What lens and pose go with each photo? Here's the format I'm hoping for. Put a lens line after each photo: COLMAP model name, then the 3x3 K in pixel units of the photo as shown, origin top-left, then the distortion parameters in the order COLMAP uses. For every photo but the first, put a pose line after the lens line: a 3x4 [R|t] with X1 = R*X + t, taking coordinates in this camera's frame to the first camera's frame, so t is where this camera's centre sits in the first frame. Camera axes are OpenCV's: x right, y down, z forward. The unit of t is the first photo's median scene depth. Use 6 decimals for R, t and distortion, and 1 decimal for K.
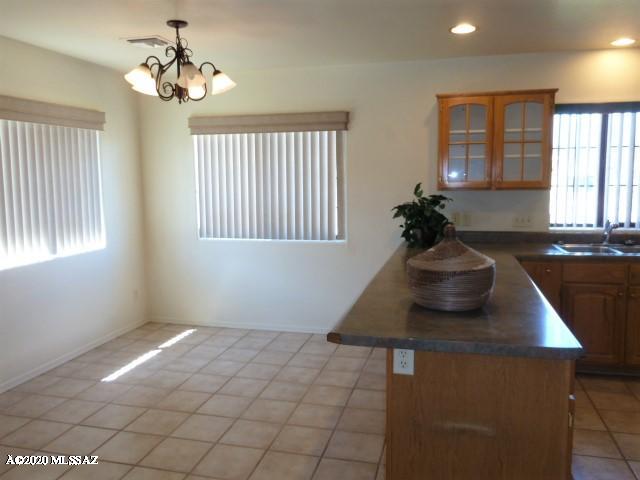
lens RADIAL K [[532.0, 0, 320.0], [0, 532.0, 240.0], [0, 0, 1]] dist [-0.006037, -0.005944]
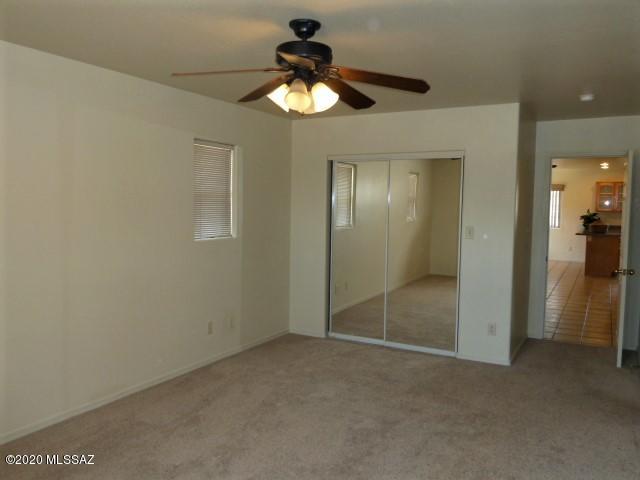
lens RADIAL K [[532.0, 0, 320.0], [0, 532.0, 240.0], [0, 0, 1]] dist [-0.006037, -0.005944]
pose [[0.968092, 0.036204, -0.247965, -0.565503], [-0.046954, 0.998190, -0.037575, 0.267724], [0.246156, 0.048019, 0.968040, -2.406524]]
